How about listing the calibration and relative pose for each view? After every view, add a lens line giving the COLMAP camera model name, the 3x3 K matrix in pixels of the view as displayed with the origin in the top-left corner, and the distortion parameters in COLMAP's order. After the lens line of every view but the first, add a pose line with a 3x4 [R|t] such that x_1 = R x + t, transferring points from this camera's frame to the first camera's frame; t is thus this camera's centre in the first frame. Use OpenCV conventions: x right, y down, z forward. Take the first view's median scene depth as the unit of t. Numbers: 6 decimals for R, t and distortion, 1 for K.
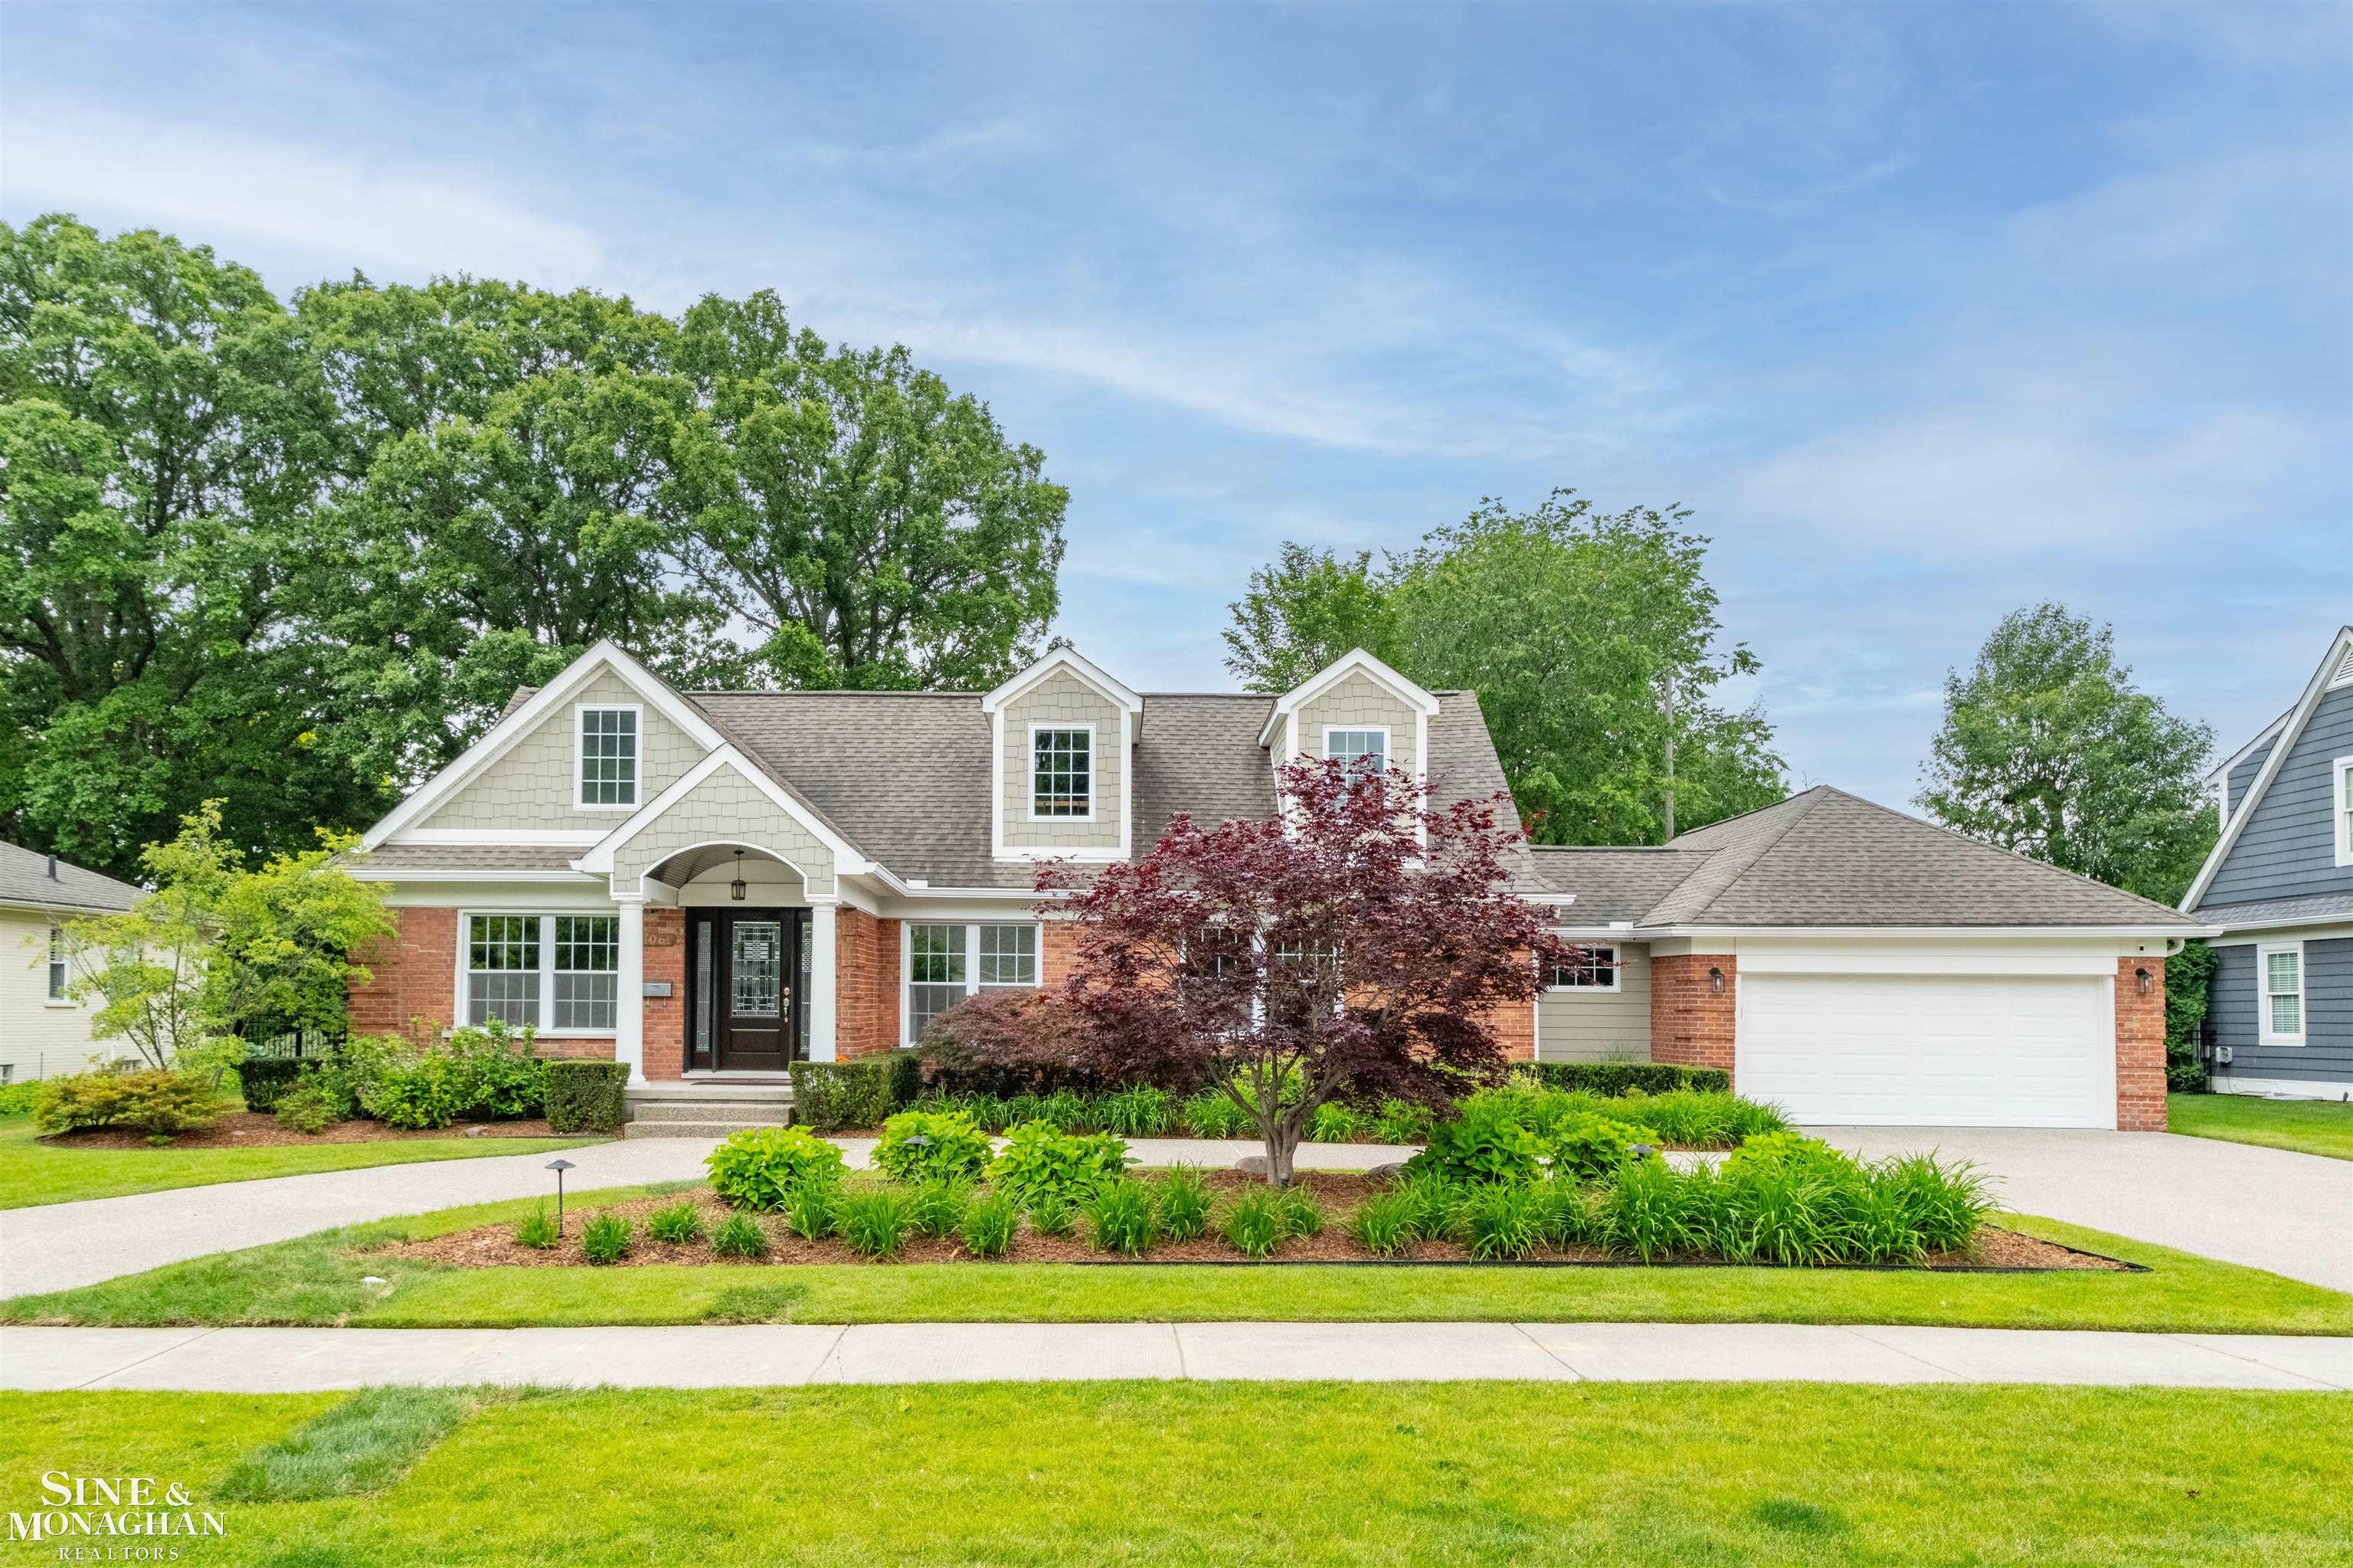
lens RADIAL K [[1607.6, 0, 1109.3], [0, 1607.6, 1079.8], [0, 0, 1]] dist [0.010884, 0.006816]
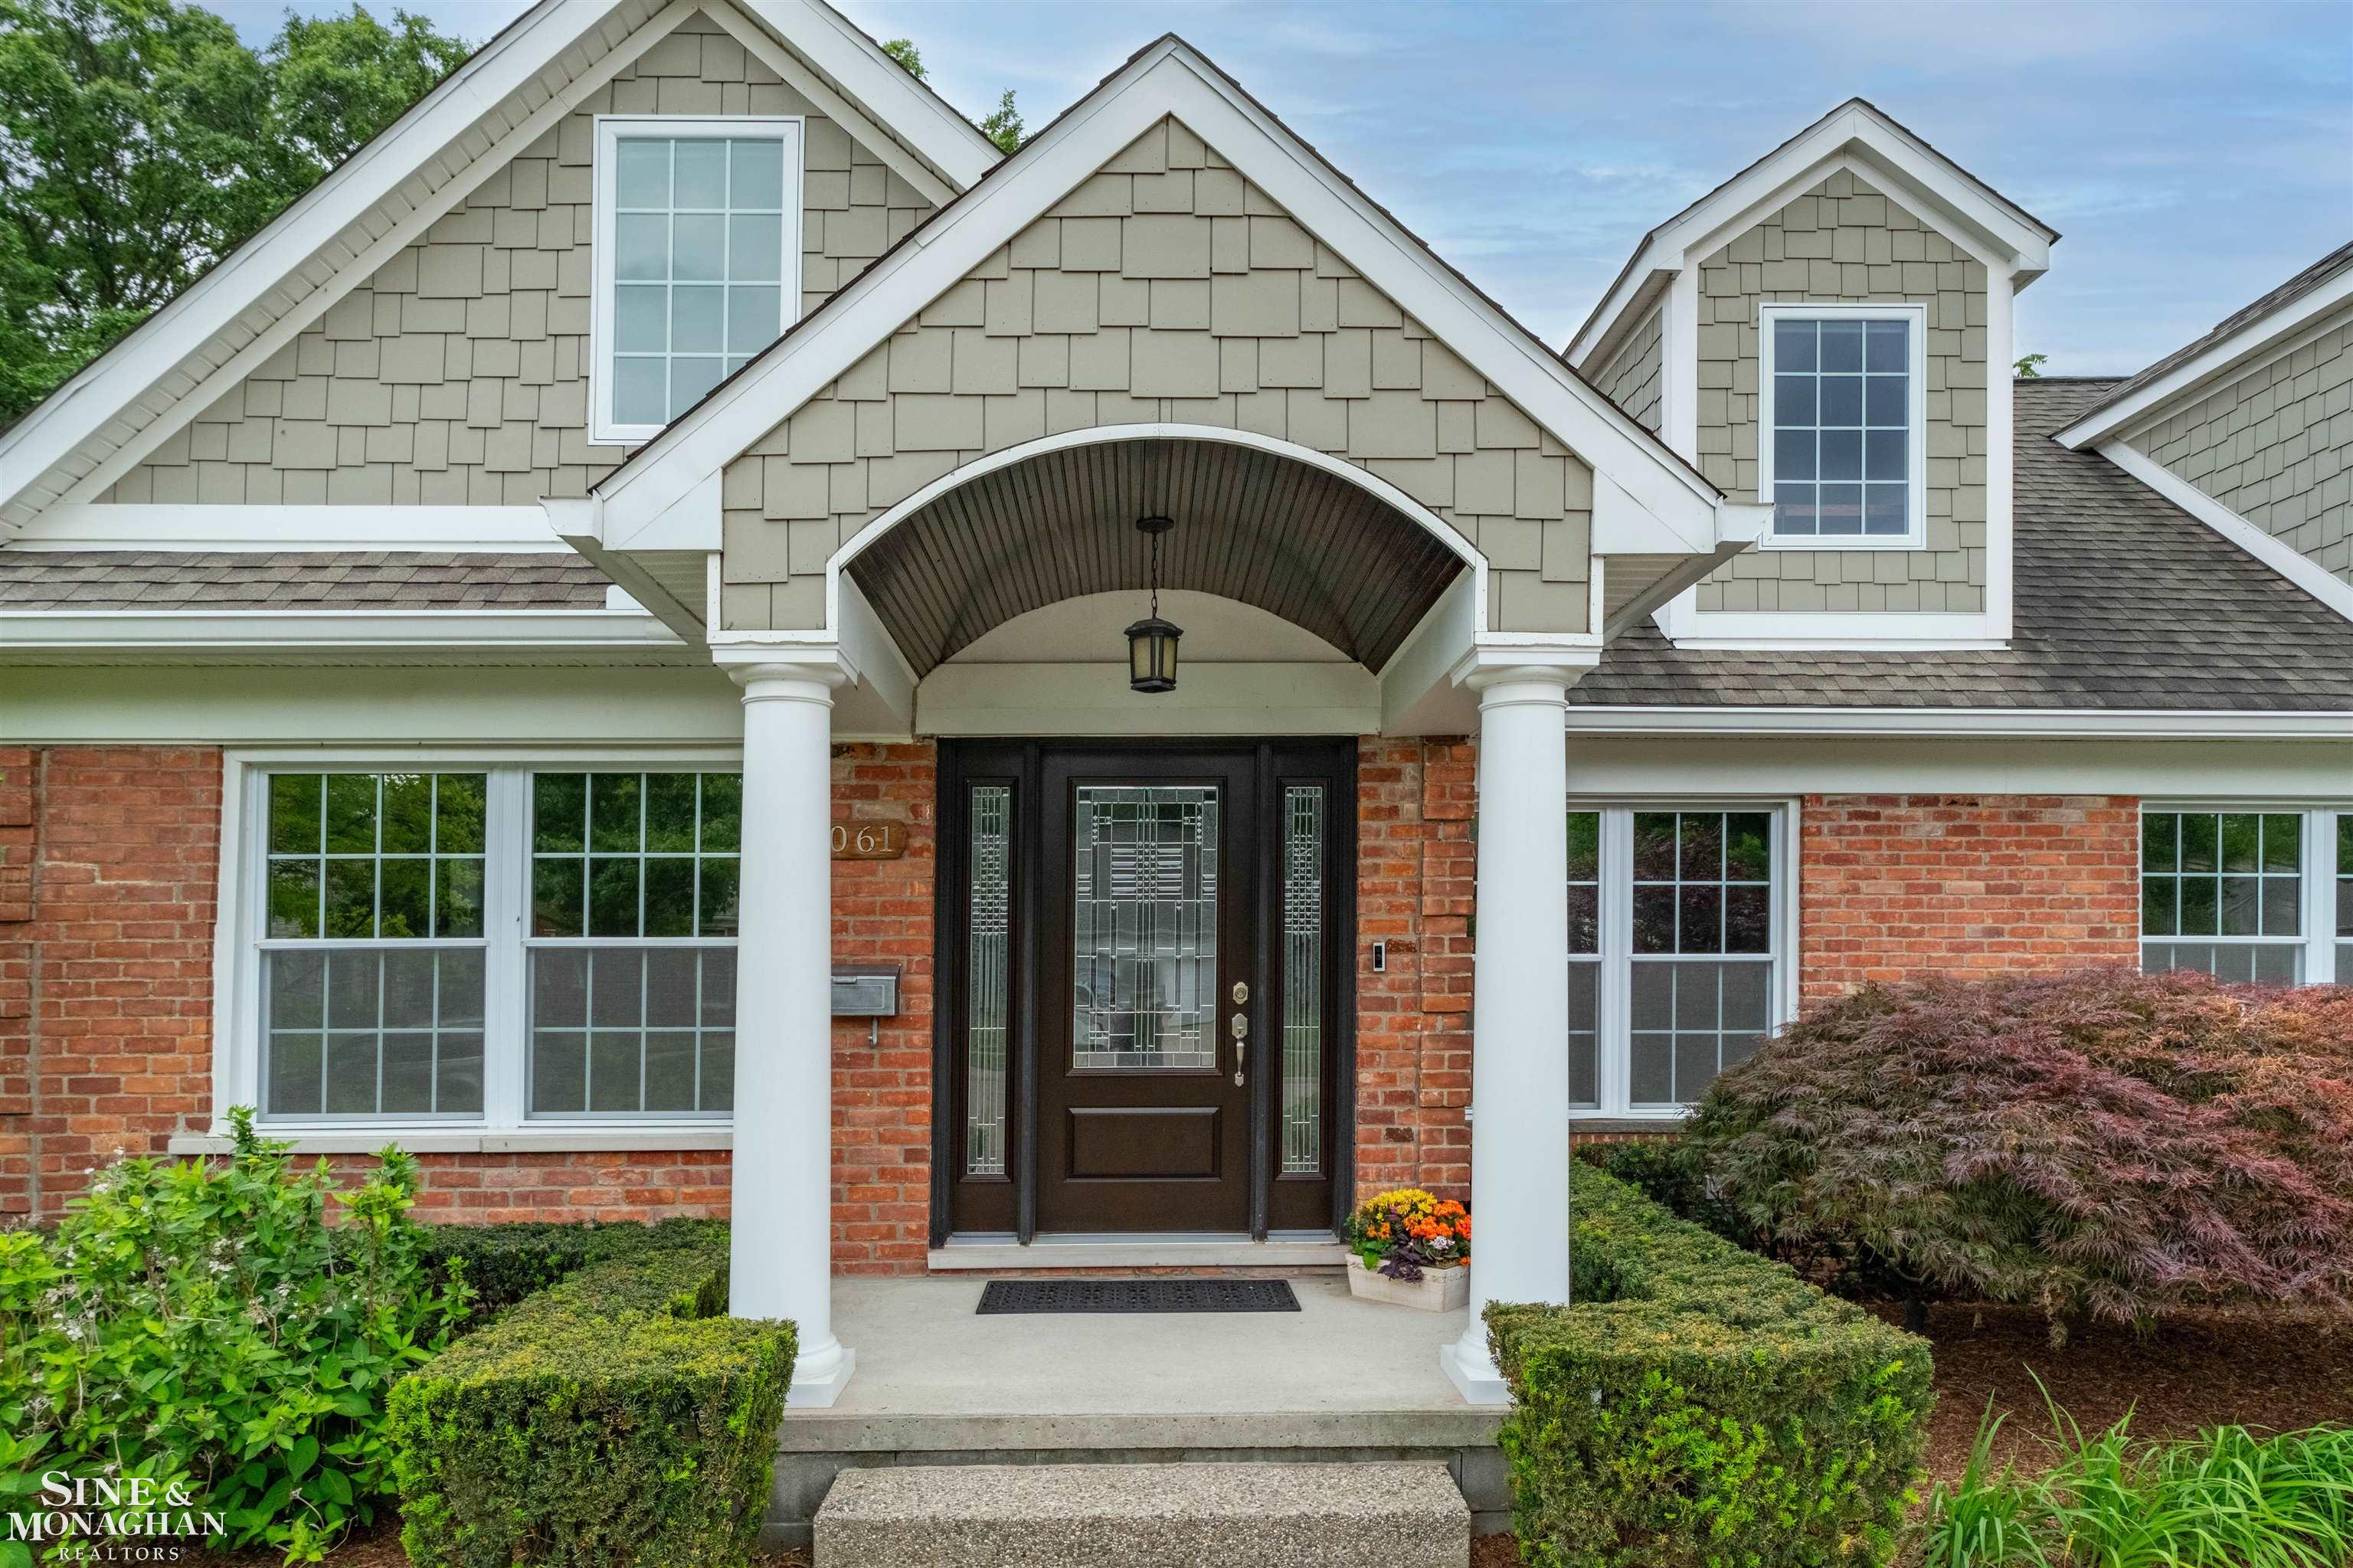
lens RADIAL K [[1430.2, 0, 1182.5], [0, 1430.2, 991.0], [0, 0, 1]] dist [-0.002003, -0.000186]
pose [[0.999549, -0.012032, 0.027512, -0.208941], [0.012544, 0.999750, -0.018519, -0.047479], [-0.027282, 0.018856, 0.999450, 0.668703]]
